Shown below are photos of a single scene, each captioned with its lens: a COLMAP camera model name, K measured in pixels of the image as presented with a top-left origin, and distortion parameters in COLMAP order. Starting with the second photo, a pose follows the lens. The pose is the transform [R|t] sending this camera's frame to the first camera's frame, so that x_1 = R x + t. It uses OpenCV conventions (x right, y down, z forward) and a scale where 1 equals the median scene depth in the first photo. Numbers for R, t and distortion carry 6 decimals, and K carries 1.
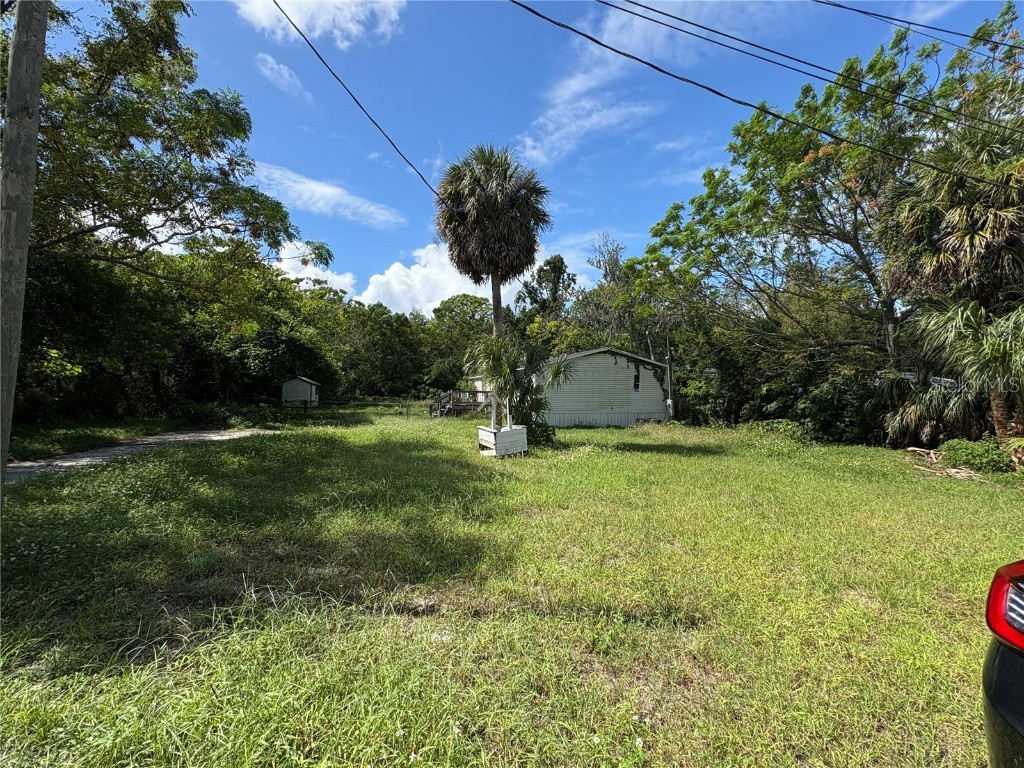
lens RADIAL K [[459.0, 0, 507.0], [0, 459.0, 383.3], [0, 0, 1]] dist [-0.001797, 0.000309]
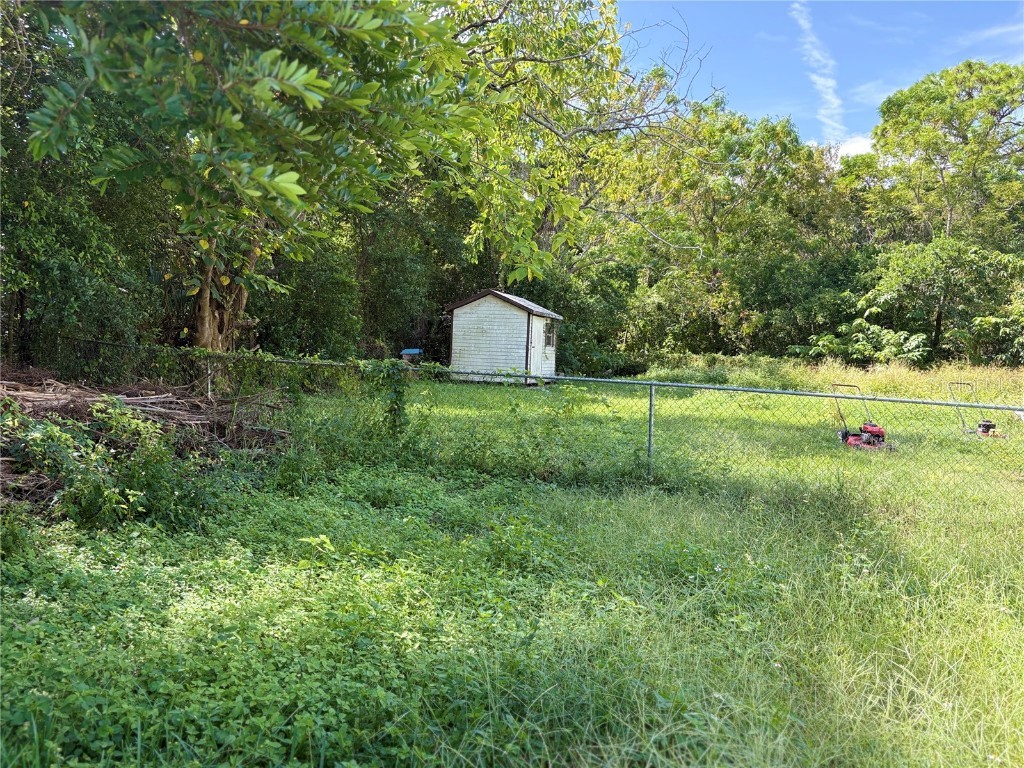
lens RADIAL K [[764.0, 0, 515.4], [0, 764.0, 384.0], [0, 0, 1]] dist [0.012051, -0.004714]
pose [[0.871008, 0.024513, -0.490658, -0.254198], [0.005313, 0.998226, 0.059303, 0.030275], [0.491241, -0.054260, 0.869332, 0.791824]]
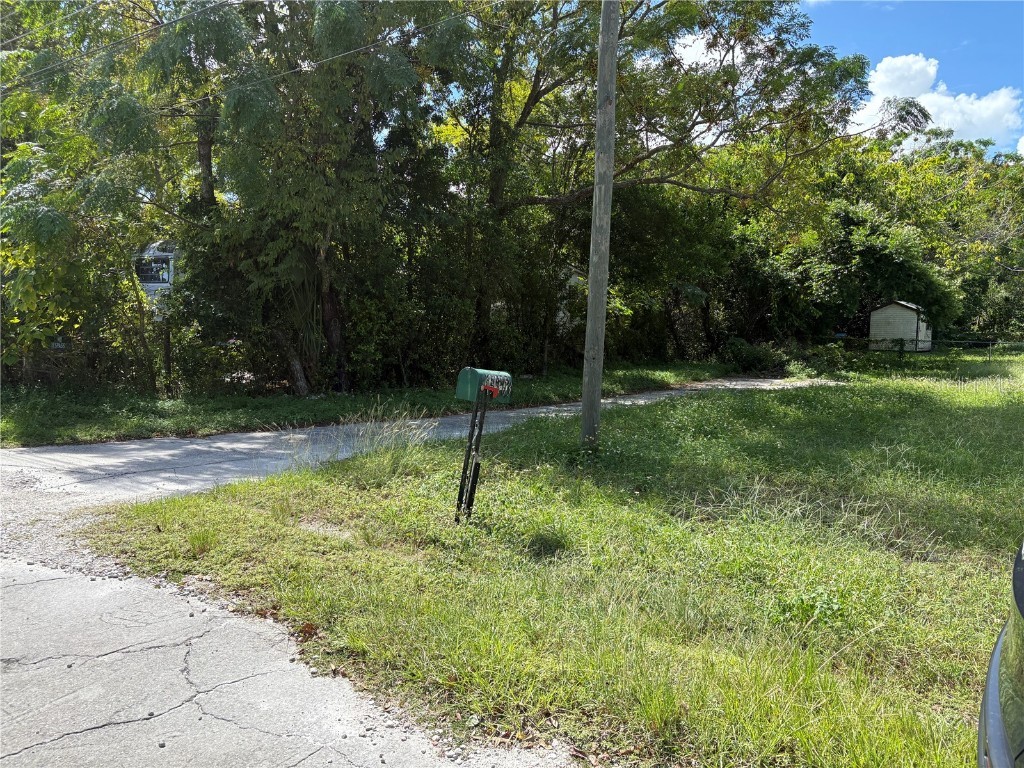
lens RADIAL K [[764.0, 0, 501.6], [0, 764.0, 387.8], [0, 0, 1]] dist [0.012051, -0.004714]
pose [[0.608598, 0.048225, -0.792012, 0.060879], [0.029888, 0.996050, 0.083615, -0.000734], [0.792916, -0.074559, 0.604752, -0.073067]]
